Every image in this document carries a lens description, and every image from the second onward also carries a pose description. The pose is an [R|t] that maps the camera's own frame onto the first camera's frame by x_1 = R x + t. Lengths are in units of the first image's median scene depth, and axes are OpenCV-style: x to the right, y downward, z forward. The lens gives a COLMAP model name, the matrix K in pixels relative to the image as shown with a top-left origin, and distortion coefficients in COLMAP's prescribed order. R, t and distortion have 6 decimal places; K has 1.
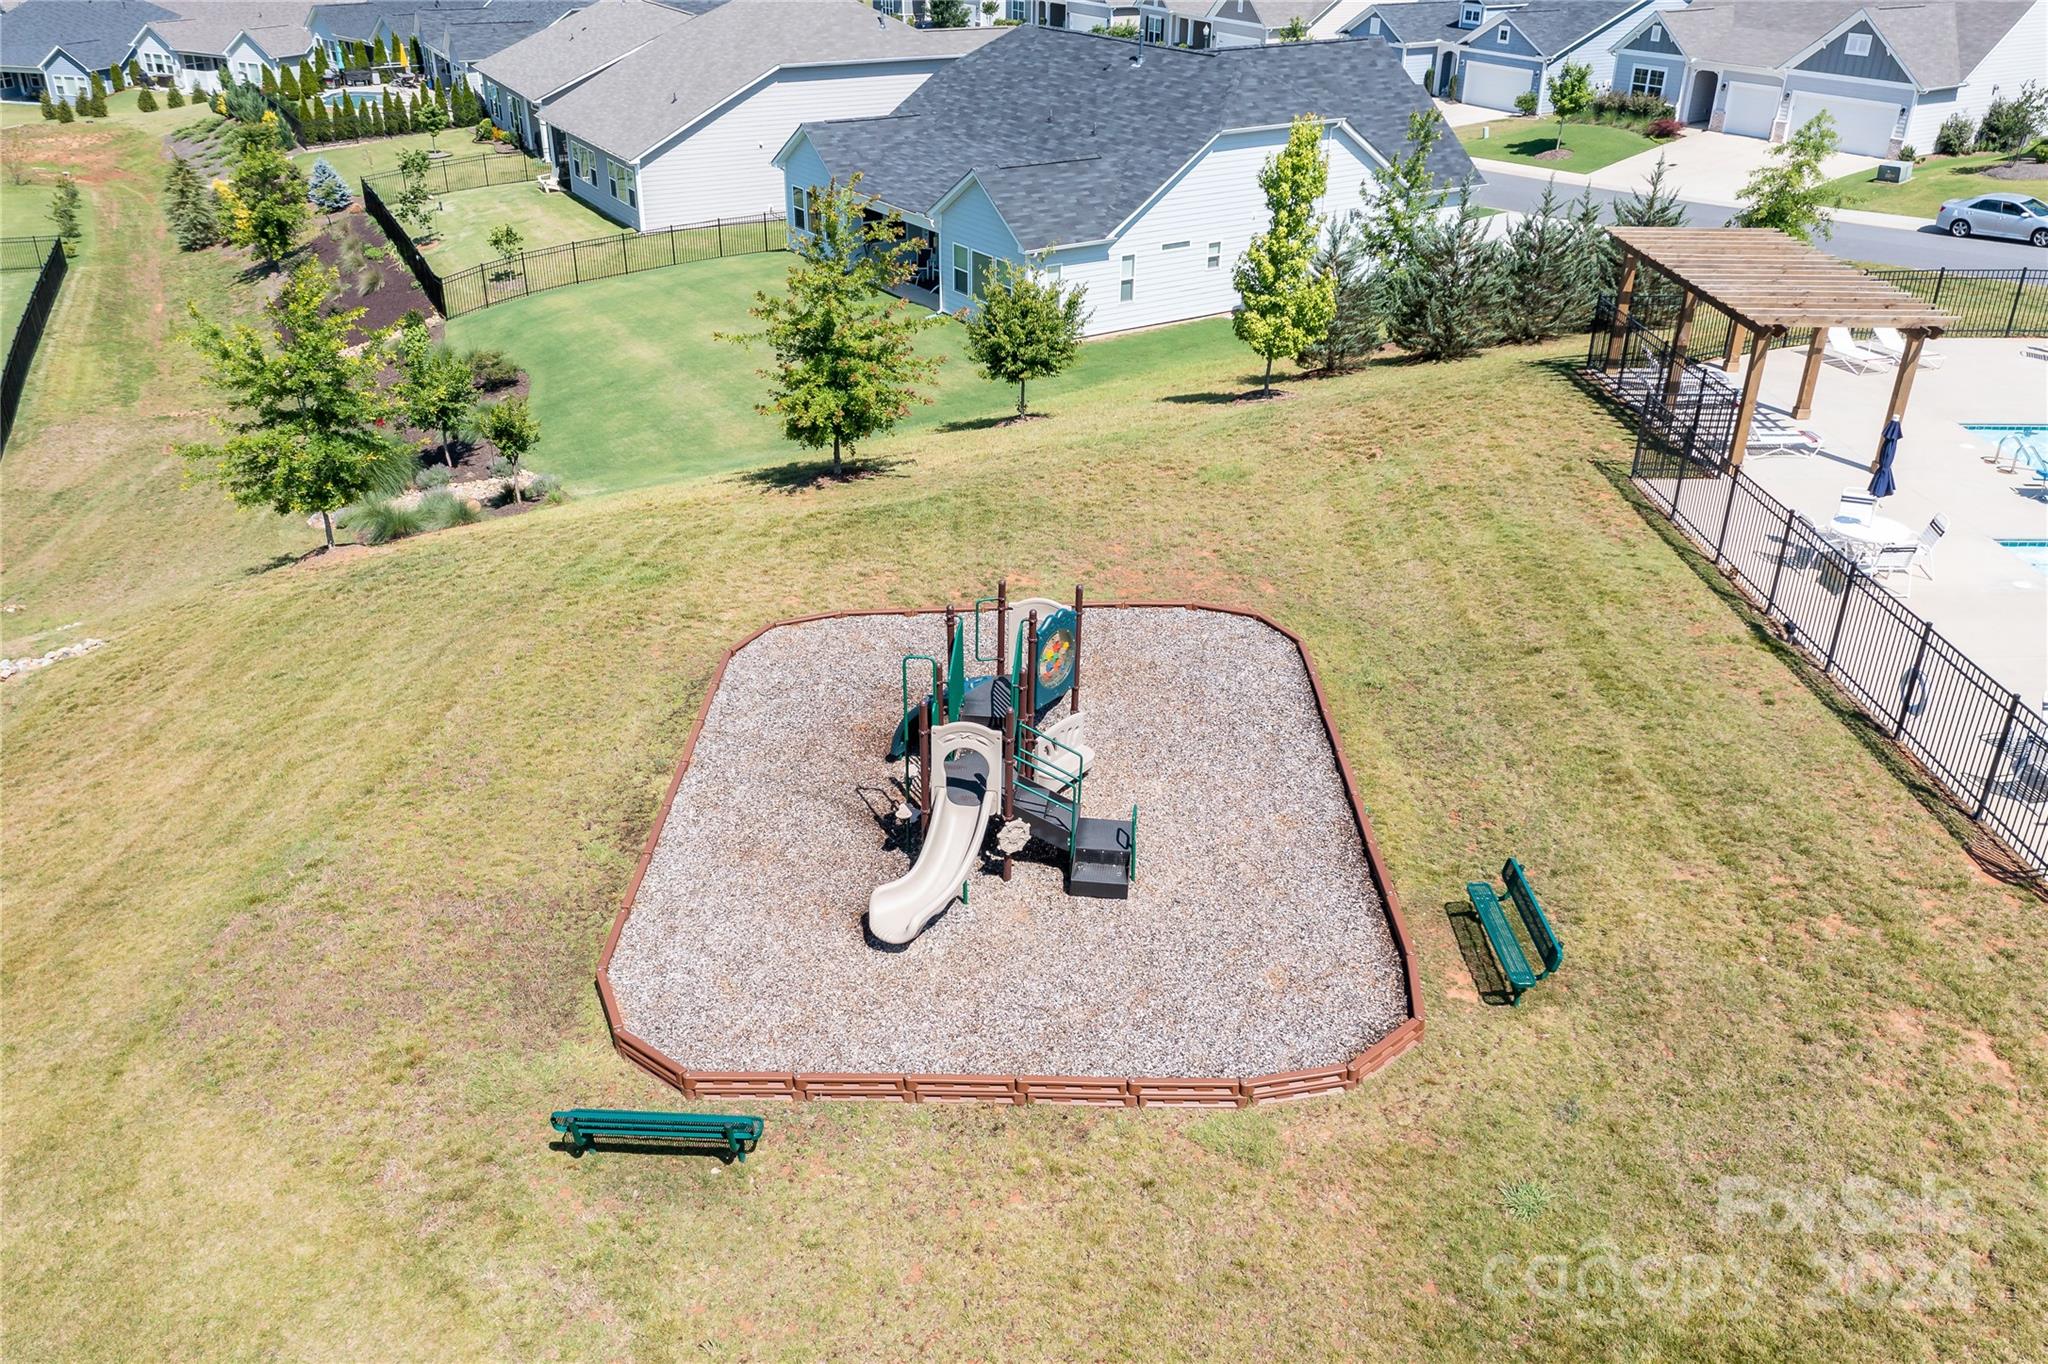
lens RADIAL K [[1695.2, 0, 1024.8], [0, 1695.2, 686.8], [0, 0, 1]] dist [0.010122, 0.006818]
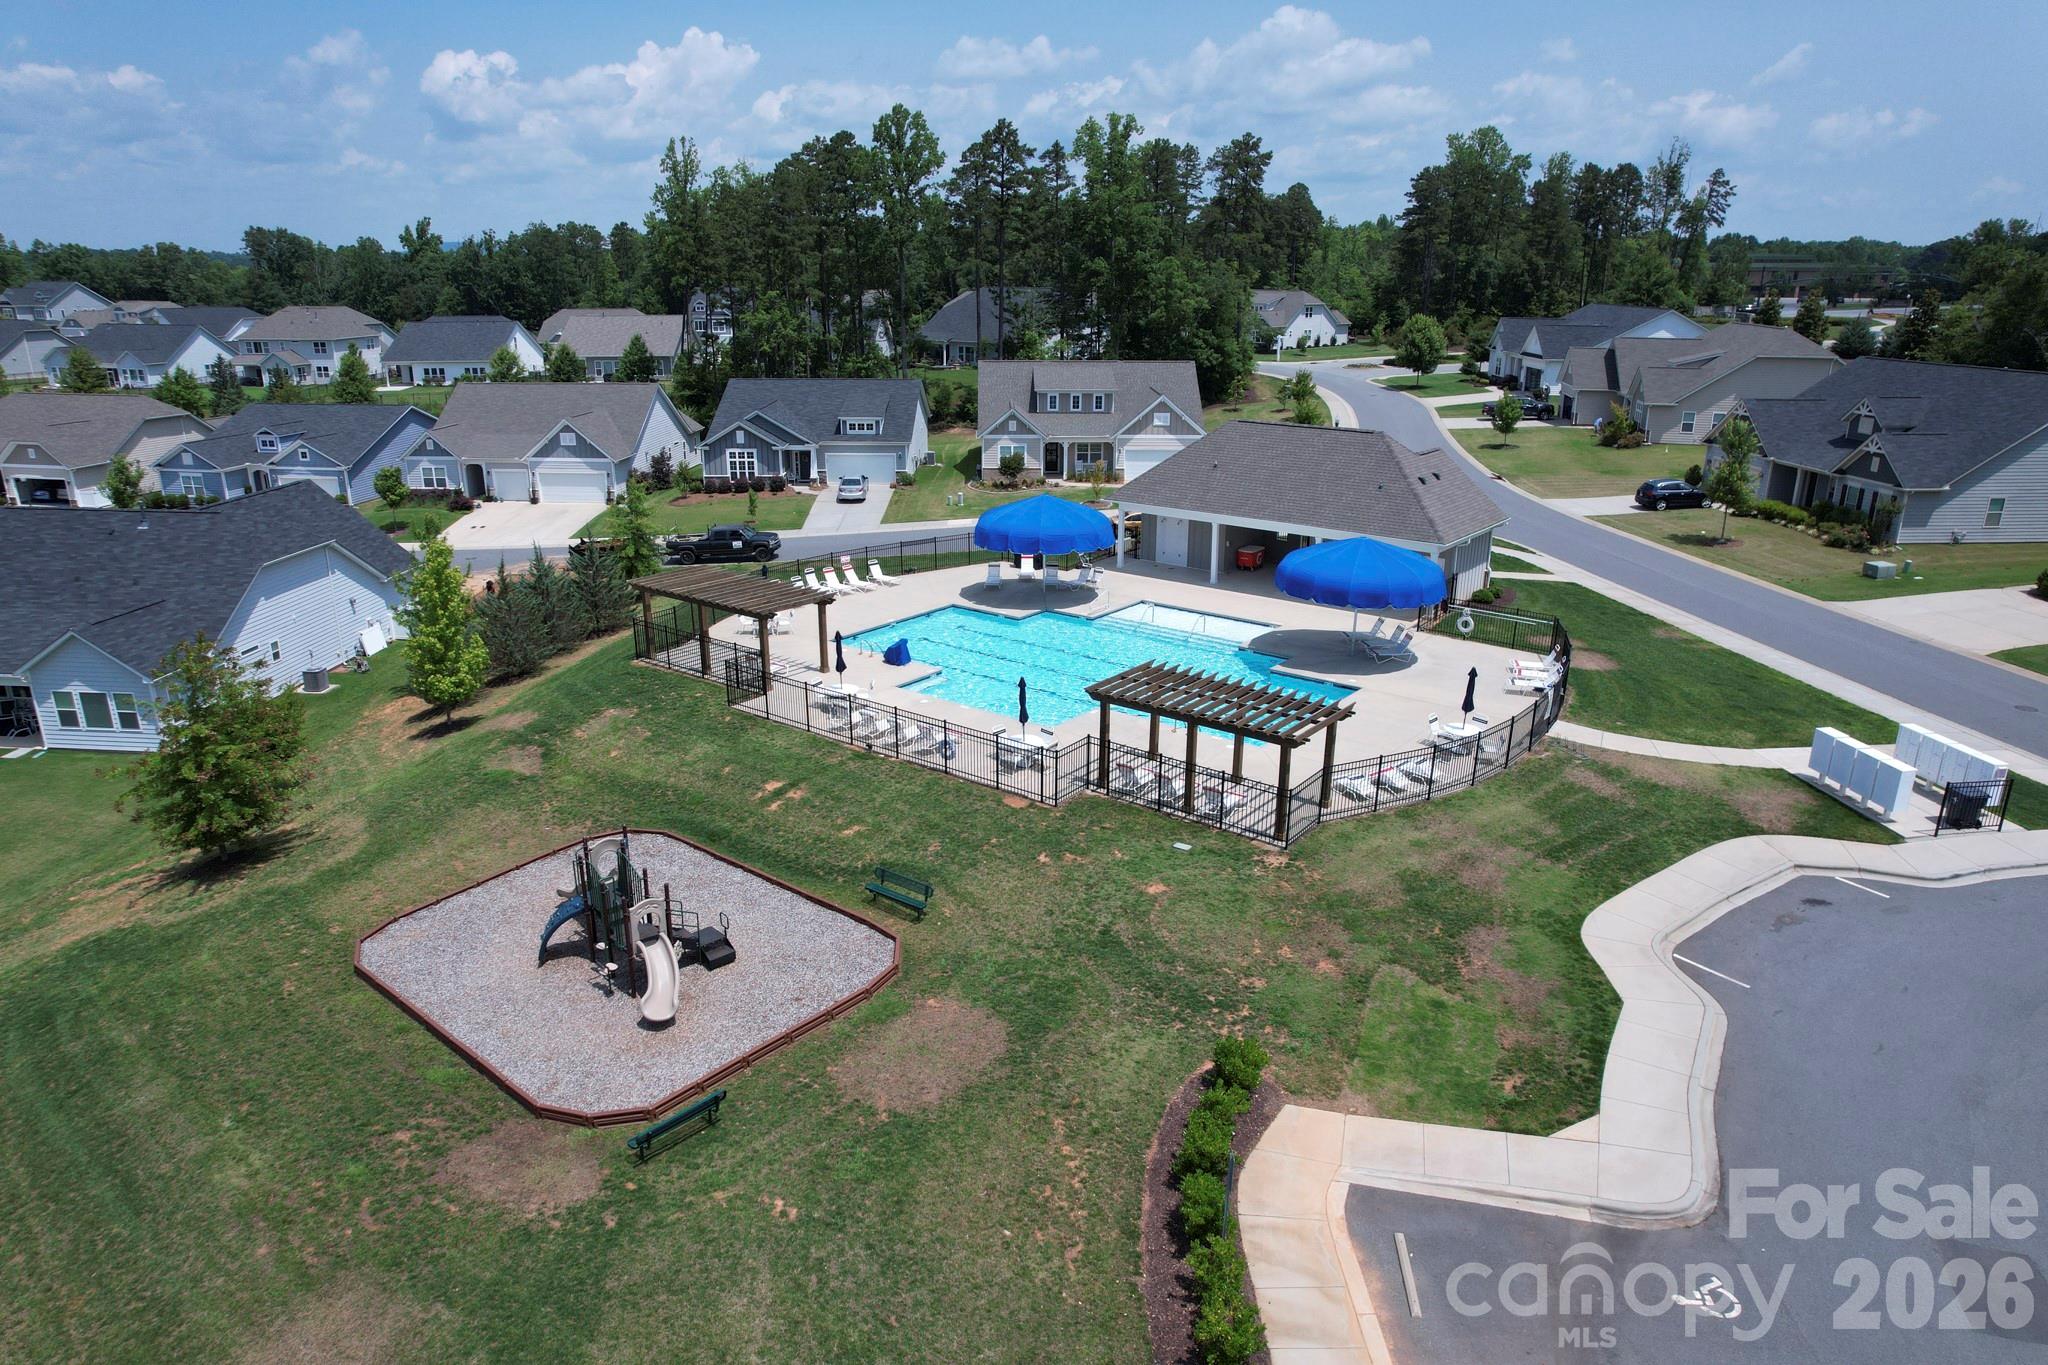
lens RADIAL K [[1288.1, 0, 1020.1], [0, 1288.1, 675.9], [0, 0, 1]] dist [-0.000657, 0.000550]
pose [[0.647180, -0.248028, 0.720861, -0.461078], [0.357307, 0.933987, 0.000573, -0.040376], [-0.673417, 0.257198, 0.693079, -0.209438]]
